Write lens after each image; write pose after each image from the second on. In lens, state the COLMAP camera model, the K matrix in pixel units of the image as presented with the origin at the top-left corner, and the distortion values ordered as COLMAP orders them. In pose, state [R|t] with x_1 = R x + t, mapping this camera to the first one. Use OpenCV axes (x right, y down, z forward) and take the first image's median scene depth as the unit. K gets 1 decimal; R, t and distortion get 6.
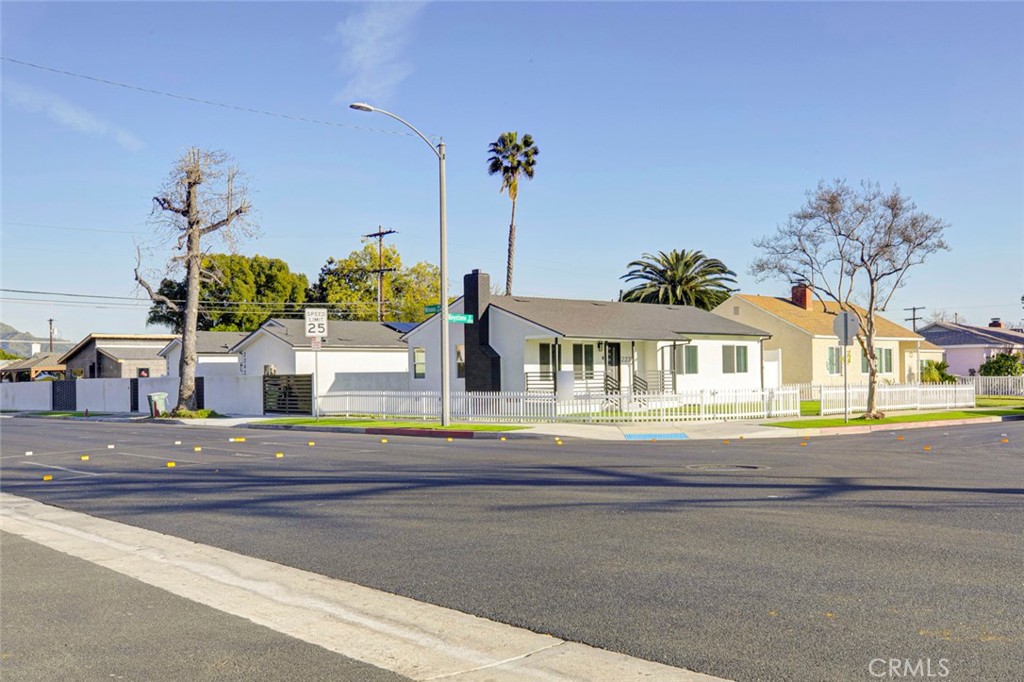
lens RADIAL K [[965.5, 0, 509.6], [0, 965.5, 343.7], [0, 0, 1]] dist [0.003458, 0.000000]
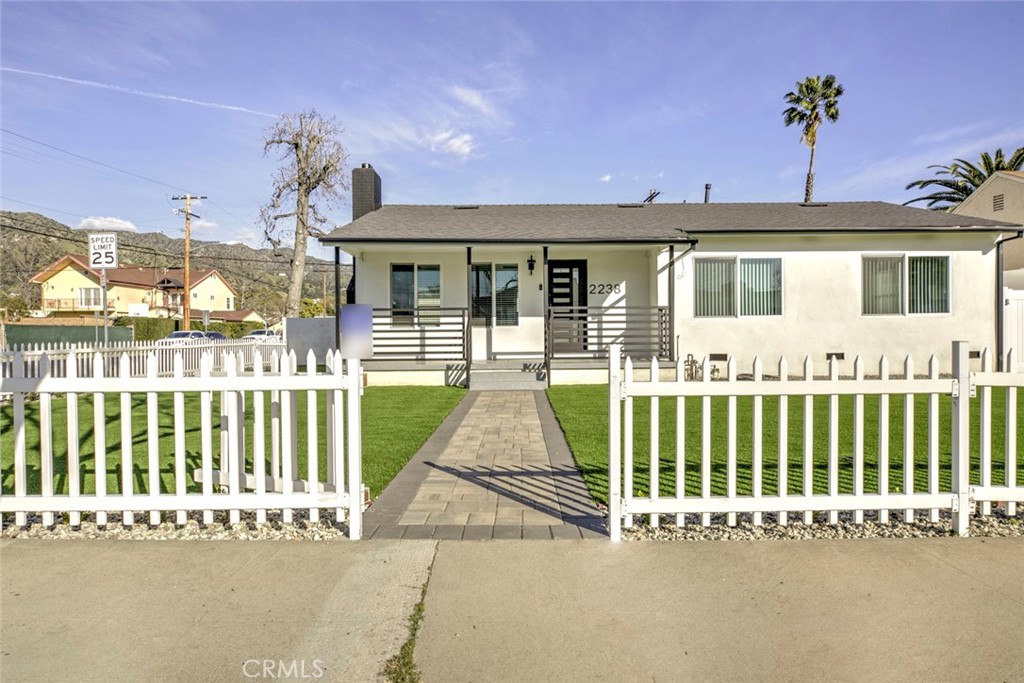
lens RADIAL K [[571.2, 0, 508.1], [0, 571.2, 336.6], [0, 0, 1]] dist [0.001421, 0.000304]
pose [[0.764217, 0.009882, -0.644883, 0.263003], [0.018118, 0.999159, 0.036781, 0.027318], [0.644705, -0.039793, 0.763395, 0.651557]]
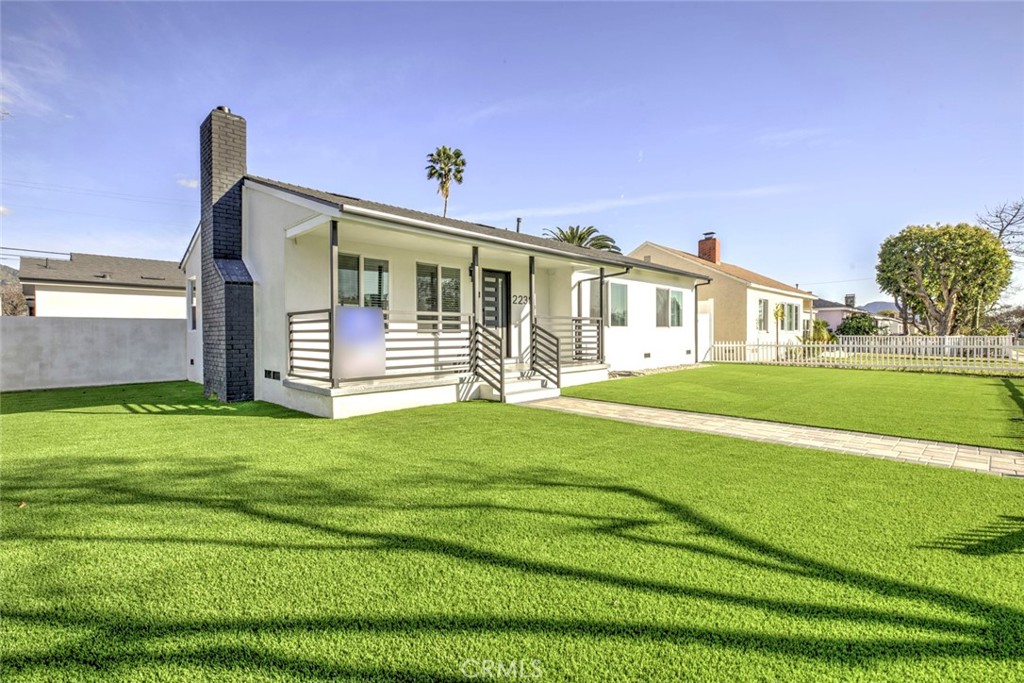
lens RADIAL K [[467.0, 0, 509.4], [0, 467.0, 339.4], [0, 0, 1]] dist [0.017373, -0.000165]
pose [[0.997472, 0.007252, 0.070687, 0.084919], [-0.010206, 0.999086, 0.041520, 0.025995], [-0.070321, -0.042136, 0.996634, 0.645340]]
